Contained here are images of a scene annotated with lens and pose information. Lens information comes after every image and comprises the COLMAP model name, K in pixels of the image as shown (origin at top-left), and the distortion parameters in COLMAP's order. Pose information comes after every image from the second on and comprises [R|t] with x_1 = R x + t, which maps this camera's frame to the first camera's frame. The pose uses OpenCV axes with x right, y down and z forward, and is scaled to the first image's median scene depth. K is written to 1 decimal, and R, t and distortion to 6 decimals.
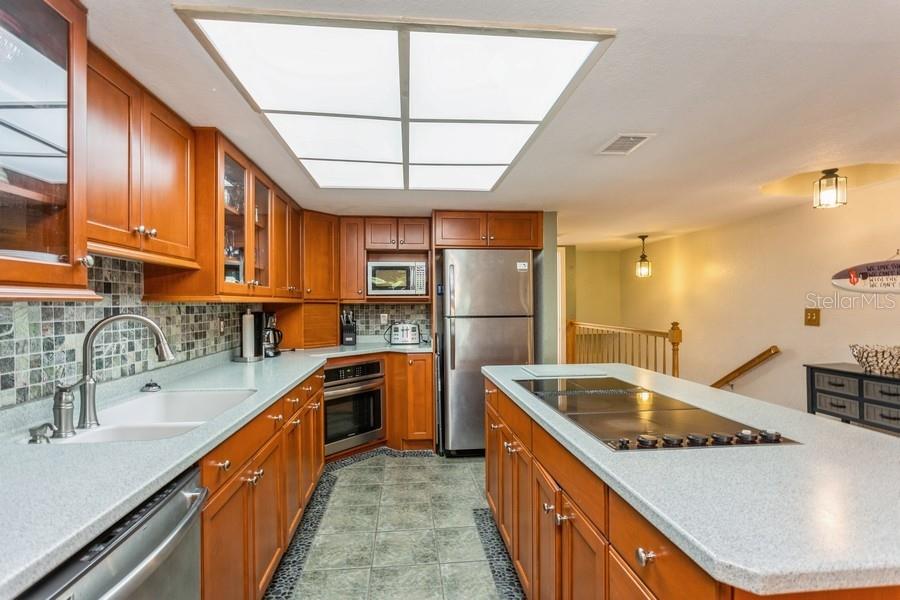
lens RADIAL K [[441.6, 0, 448.9], [0, 441.6, 301.5], [0, 0, 1]] dist [-0.003182, -0.000286]
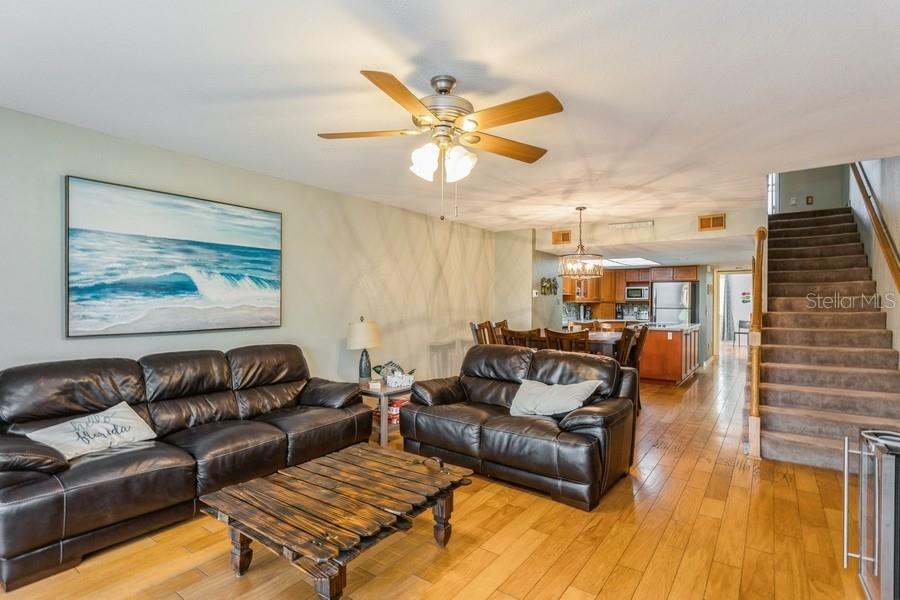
lens RADIAL K [[441.6, 0, 453.3], [0, 441.6, 304.2], [0, 0, 1]] dist [-0.003182, -0.000286]
pose [[0.754242, 0.007175, -0.656557, 0.769849], [-0.003330, 0.999969, 0.007102, -0.001967], [0.656588, -0.003171, 0.754243, -1.654401]]
